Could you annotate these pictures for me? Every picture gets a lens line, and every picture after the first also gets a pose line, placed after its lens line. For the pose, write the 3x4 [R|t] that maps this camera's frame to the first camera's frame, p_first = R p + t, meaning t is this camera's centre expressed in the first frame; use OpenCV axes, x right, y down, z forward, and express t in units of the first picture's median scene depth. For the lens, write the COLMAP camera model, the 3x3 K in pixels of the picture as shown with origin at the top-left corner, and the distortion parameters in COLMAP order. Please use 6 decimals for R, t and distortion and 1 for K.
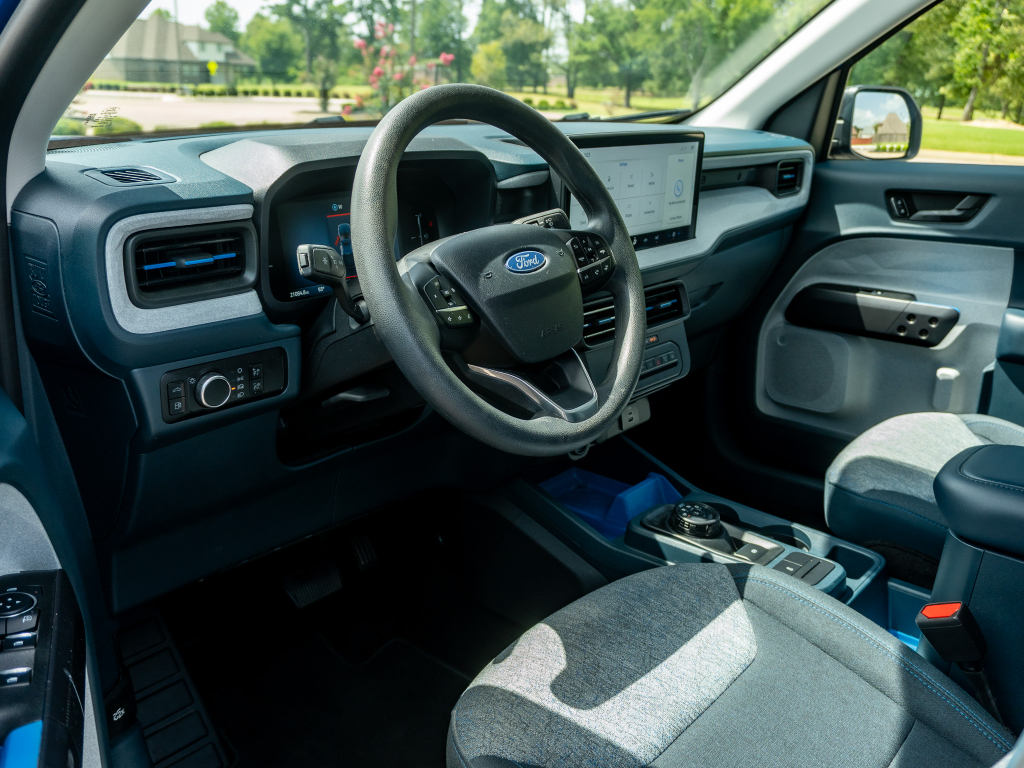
lens RADIAL K [[920.6, 0, 512.0], [0, 920.6, 384.0], [0, 0, 1]] dist [-0.002281, -0.003596]
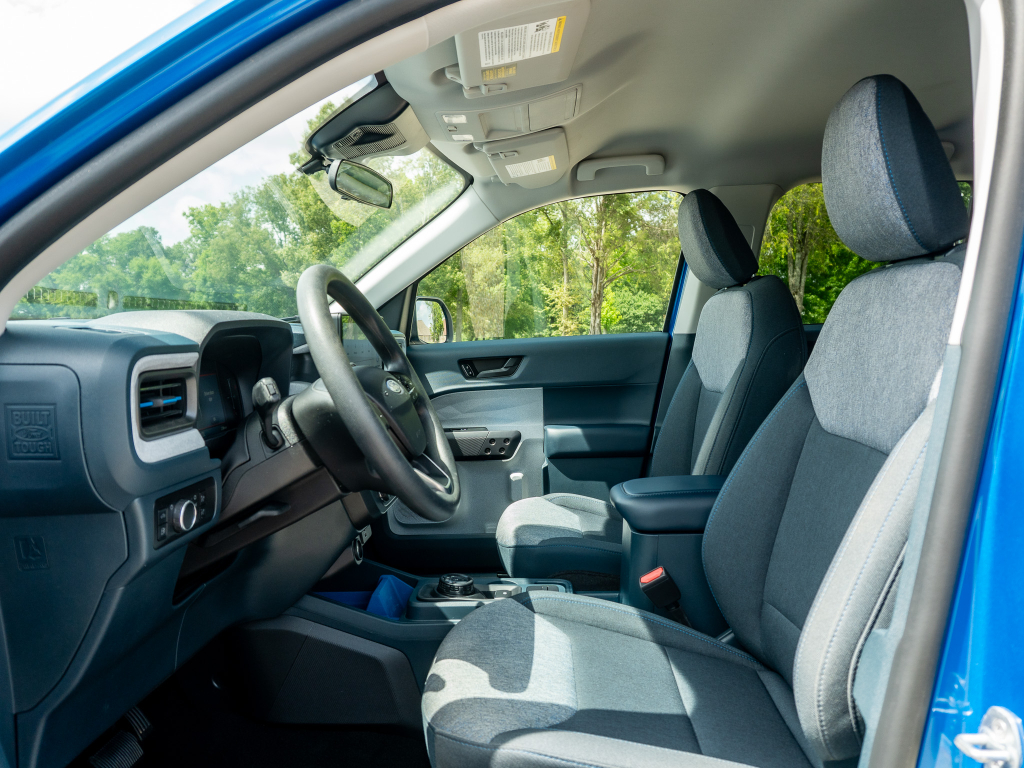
lens RADIAL K [[769.5, 0, 512.0], [0, 769.5, 384.0], [0, 0, 1]] dist [-0.008521, -0.008251]
pose [[0.784749, -0.081868, 0.614383, -0.370327], [0.228770, 0.959507, -0.164350, 0.062972], [-0.576050, 0.269526, 0.771701, 0.007738]]
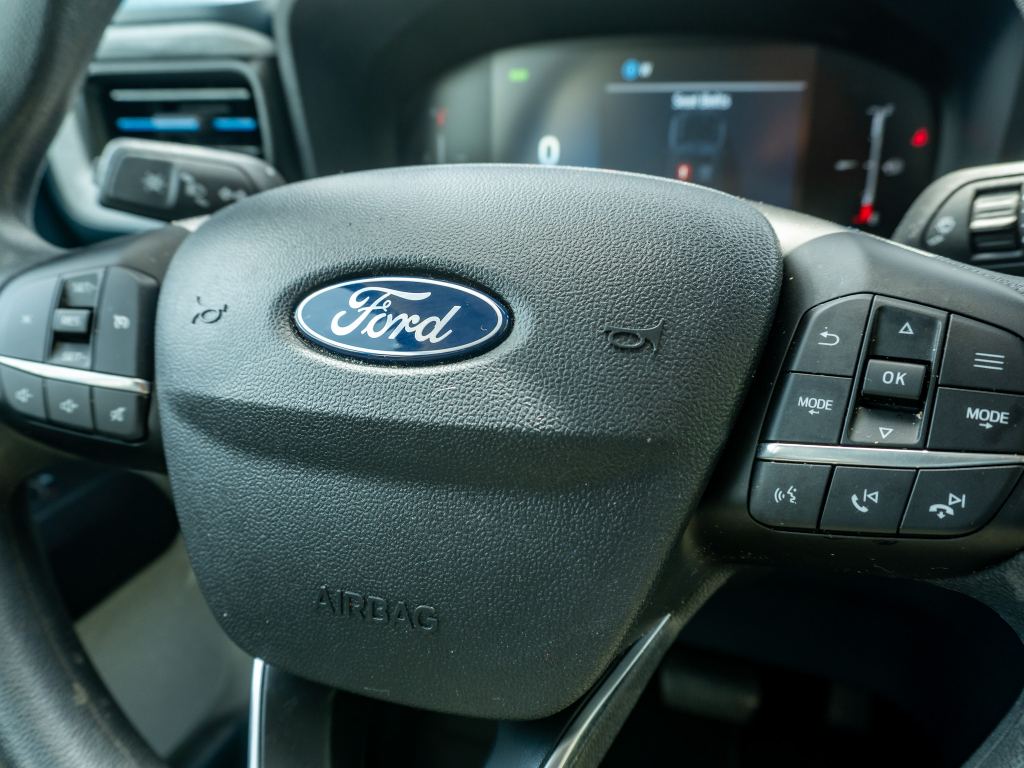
lens RADIAL K [[790.8, 0, 511.8], [0, 790.8, 363.9], [0, 0, 1]] dist [-0.026235, -0.003574]
pose [[0.339770, 0.391982, -0.854931, 0.144650], [-0.250296, 0.913914, 0.319551, -0.133607], [0.906592, 0.105412, 0.408632, 0.635632]]
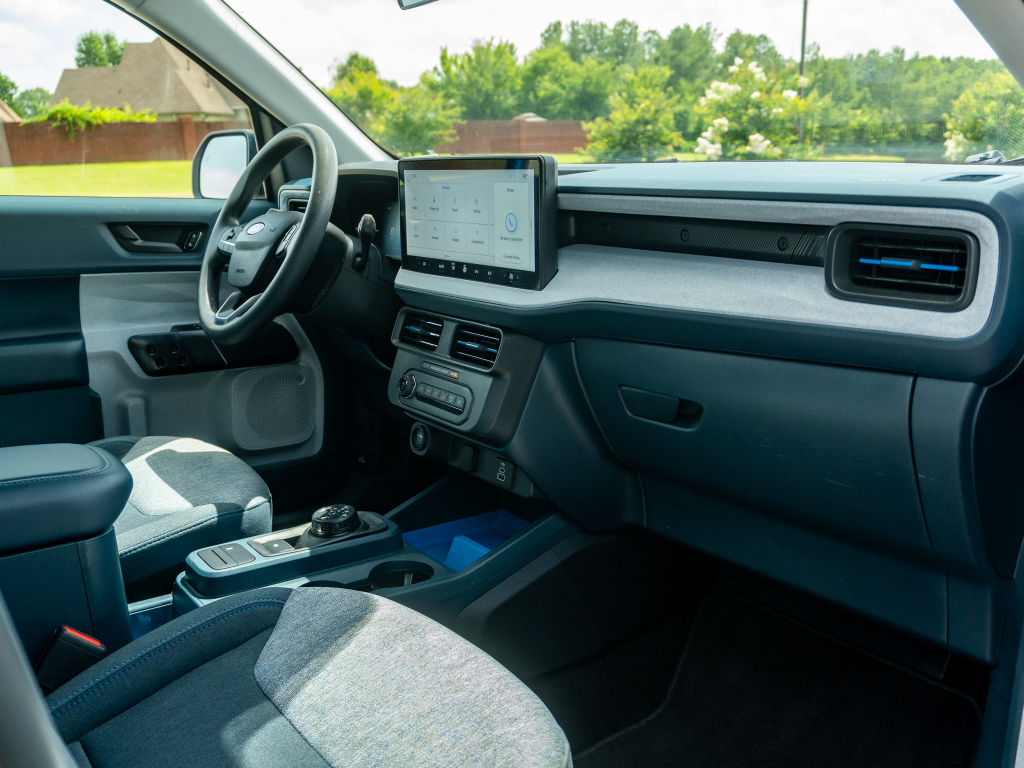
lens RADIAL K [[938.0, 0, 512.0], [0, 938.0, 384.0], [0, 0, 1]] dist [-0.002218, -0.001840]
pose [[-0.224374, 0.193365, -0.955126, 1.042743], [-0.305207, 0.916863, 0.257316, -0.300365], [0.925476, 0.349246, -0.146704, 1.184256]]
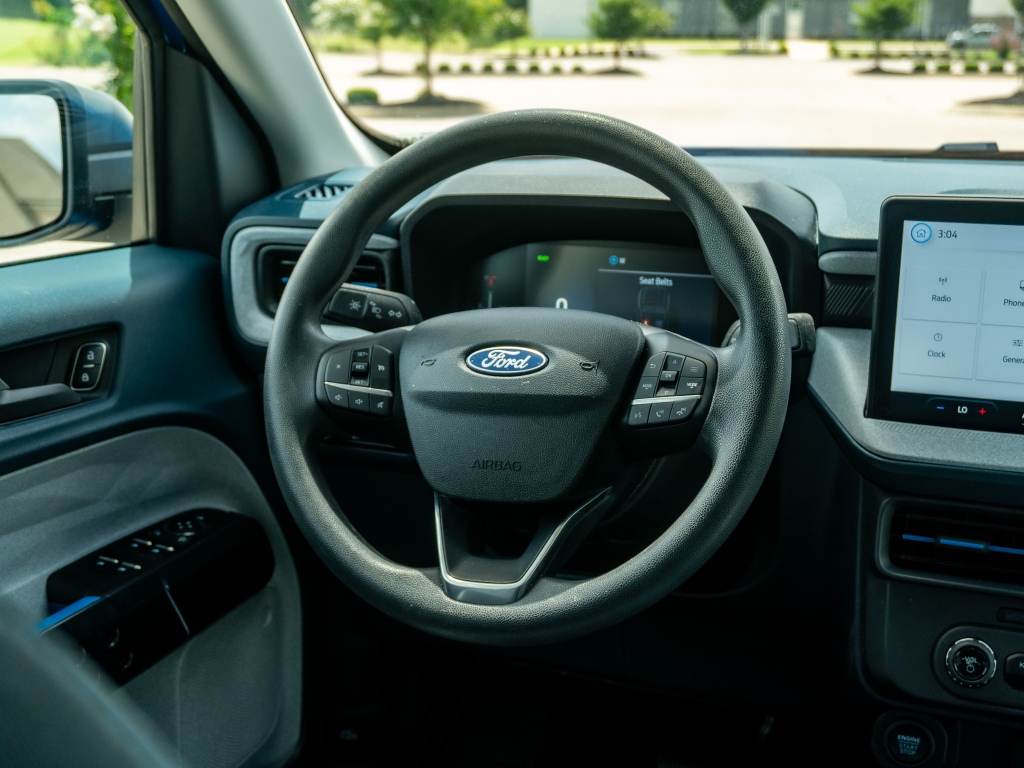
lens RADIAL K [[1301.9, 0, 512.0], [0, 1301.9, 384.0], [0, 0, 1]] dist [-0.014538, -0.010441]
pose [[0.342042, 0.217226, -0.914232, 0.620224], [-0.283450, 0.951447, 0.120021, -0.158847], [0.895915, 0.218087, 0.387008, 0.423033]]
